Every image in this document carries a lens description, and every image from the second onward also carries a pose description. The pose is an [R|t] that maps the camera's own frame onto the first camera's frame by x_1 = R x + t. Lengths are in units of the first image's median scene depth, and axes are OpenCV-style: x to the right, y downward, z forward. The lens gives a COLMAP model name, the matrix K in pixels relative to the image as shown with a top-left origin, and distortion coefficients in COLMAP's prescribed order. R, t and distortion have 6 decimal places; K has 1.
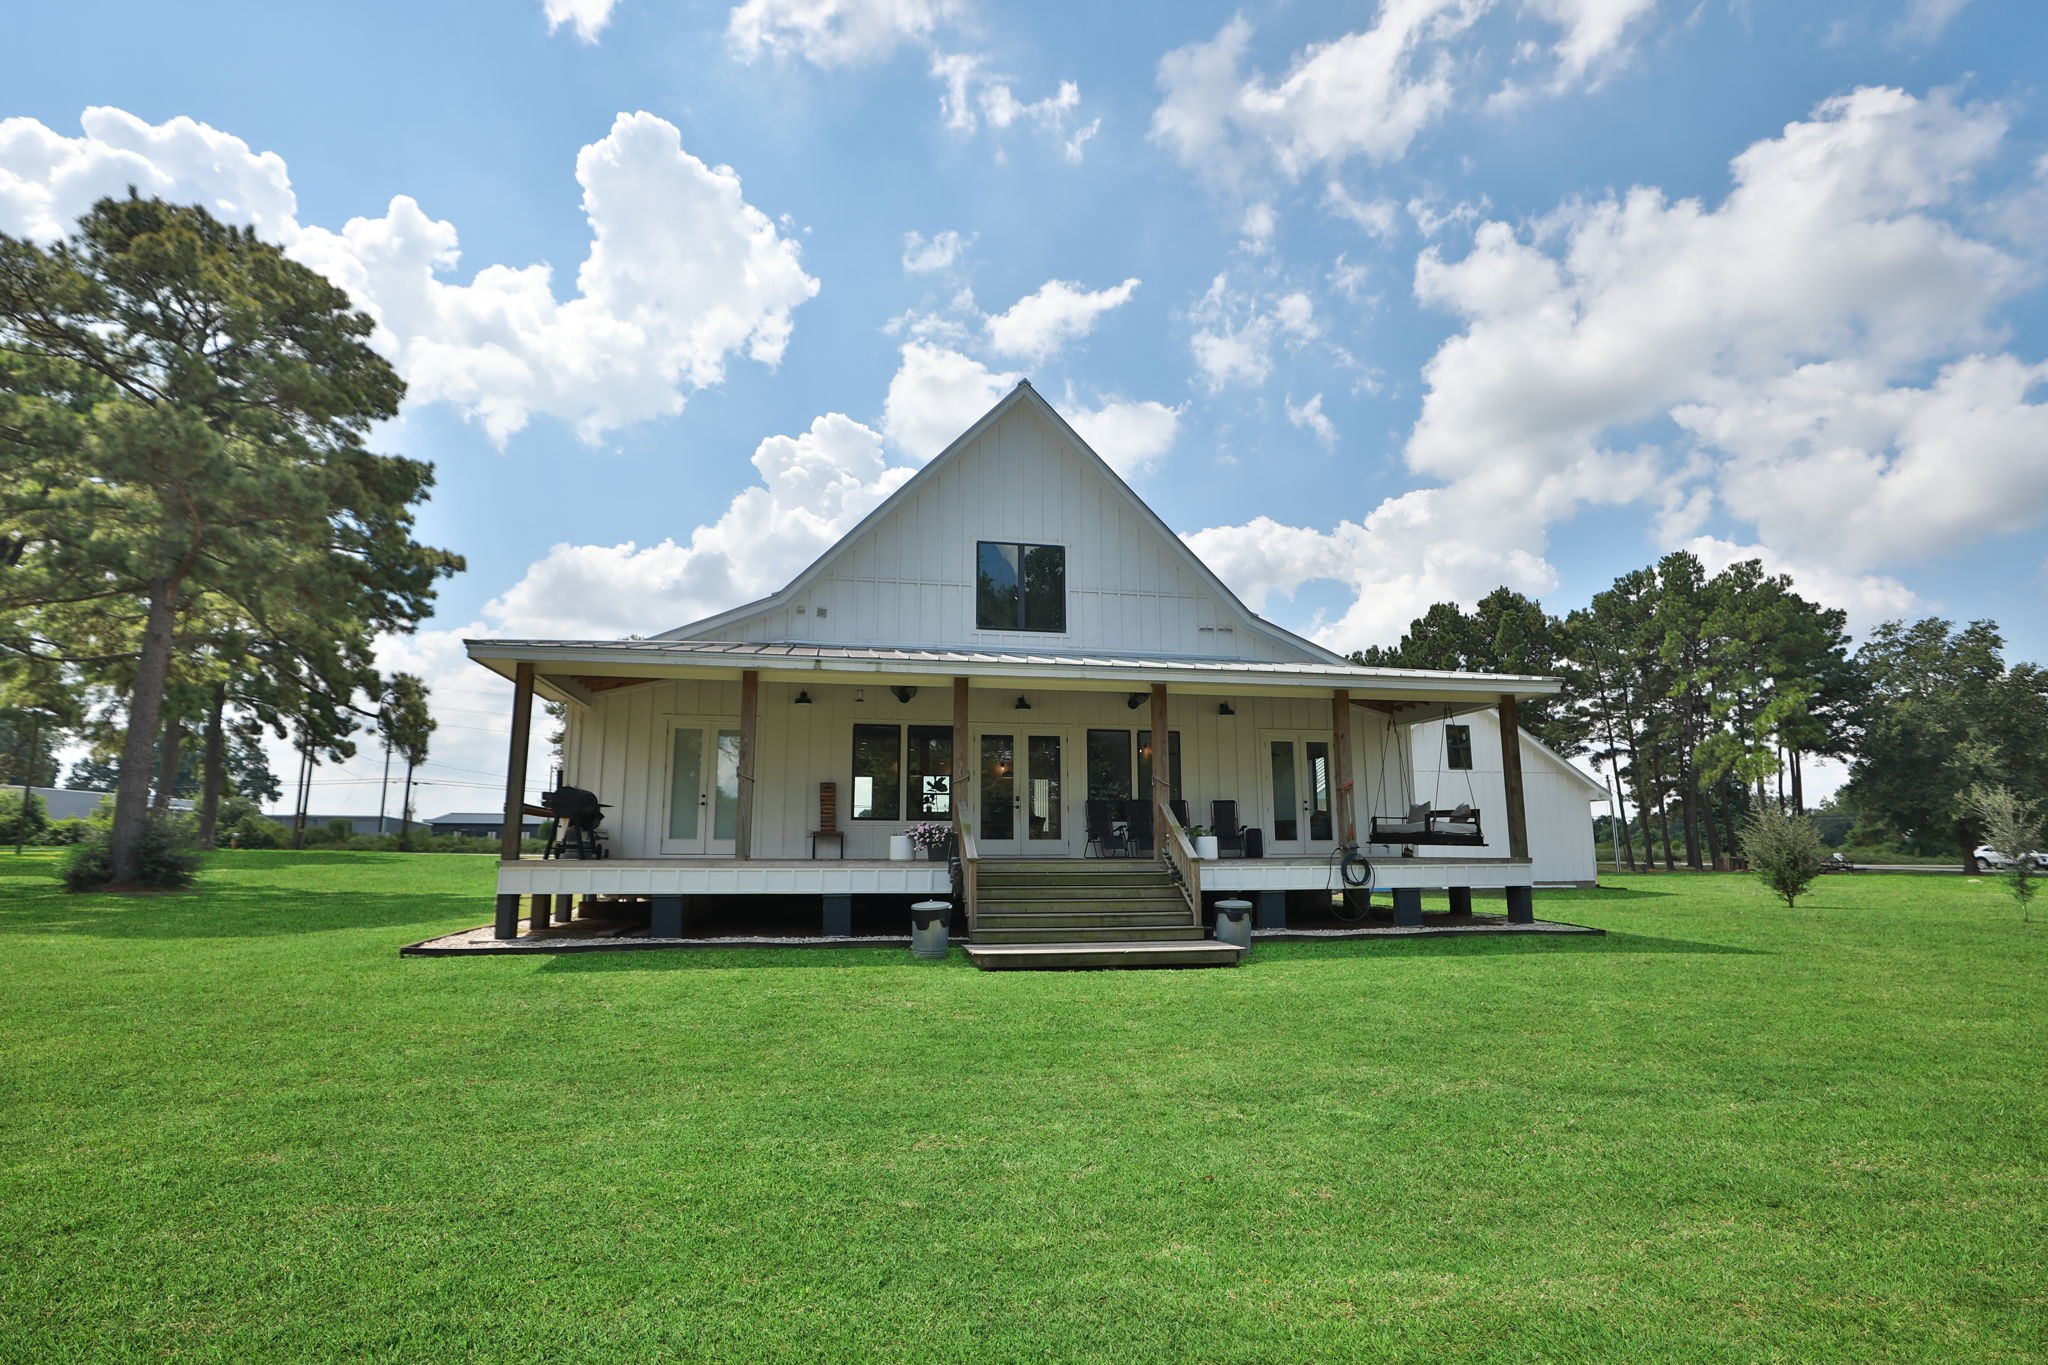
lens RADIAL K [[1003.5, 0, 1024.0], [0, 1003.5, 682.5], [0, 0, 1]] dist [-0.000233, 0.000445]
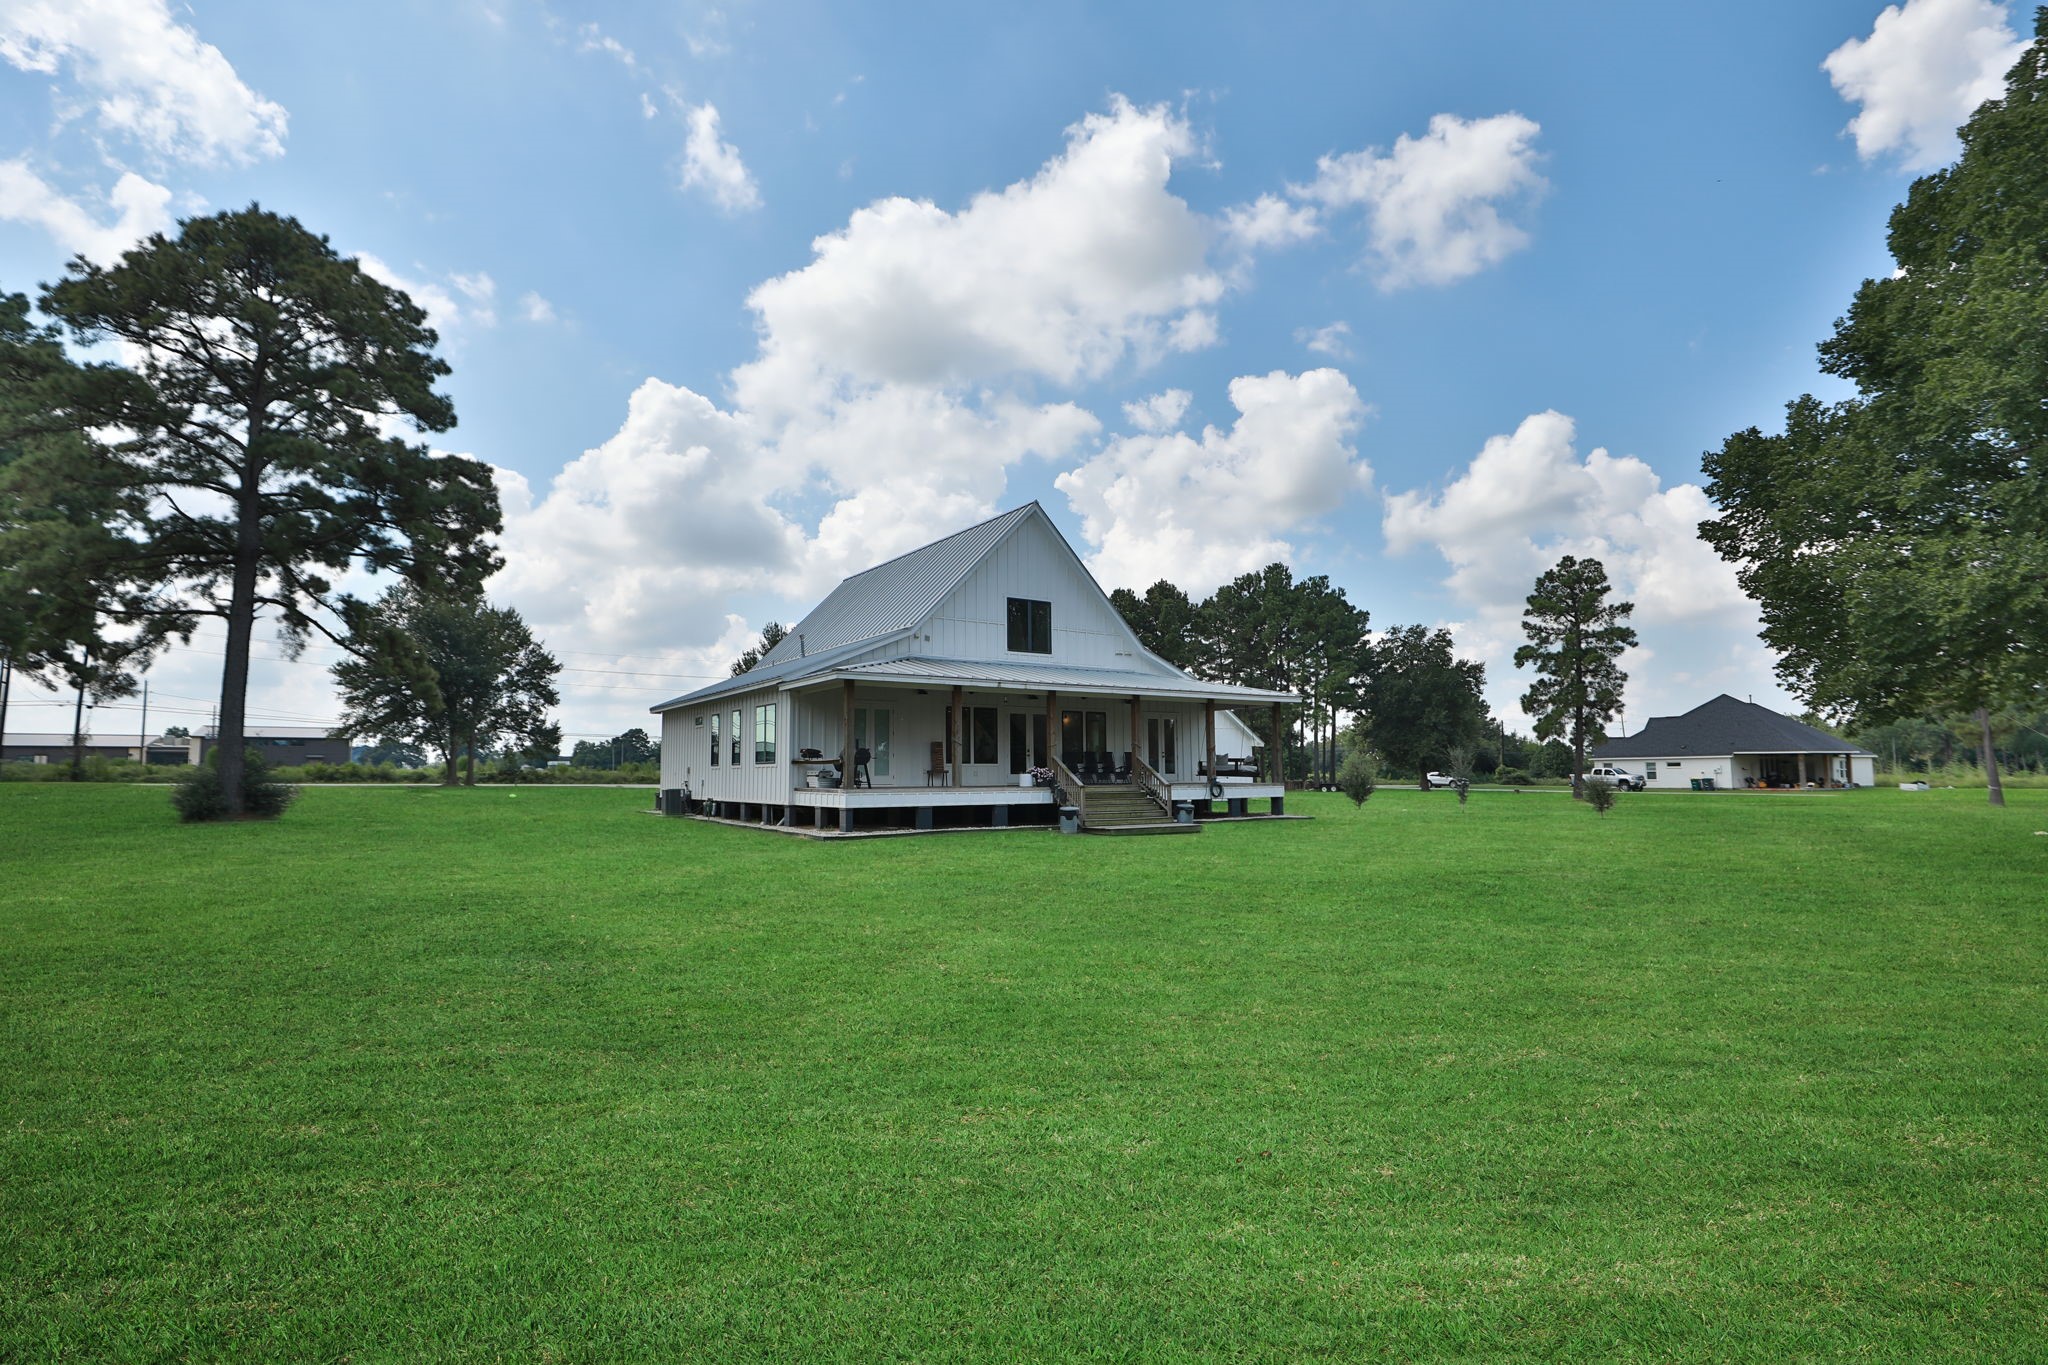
lens RADIAL K [[1003.5, 0, 1024.0], [0, 1003.5, 682.5], [0, 0, 1]] dist [-0.000233, 0.000445]
pose [[0.926480, 0.031020, 0.375064, -0.714594], [-0.058257, 0.996406, 0.061497, -0.115737], [-0.371808, -0.078826, 0.924957, -0.633247]]
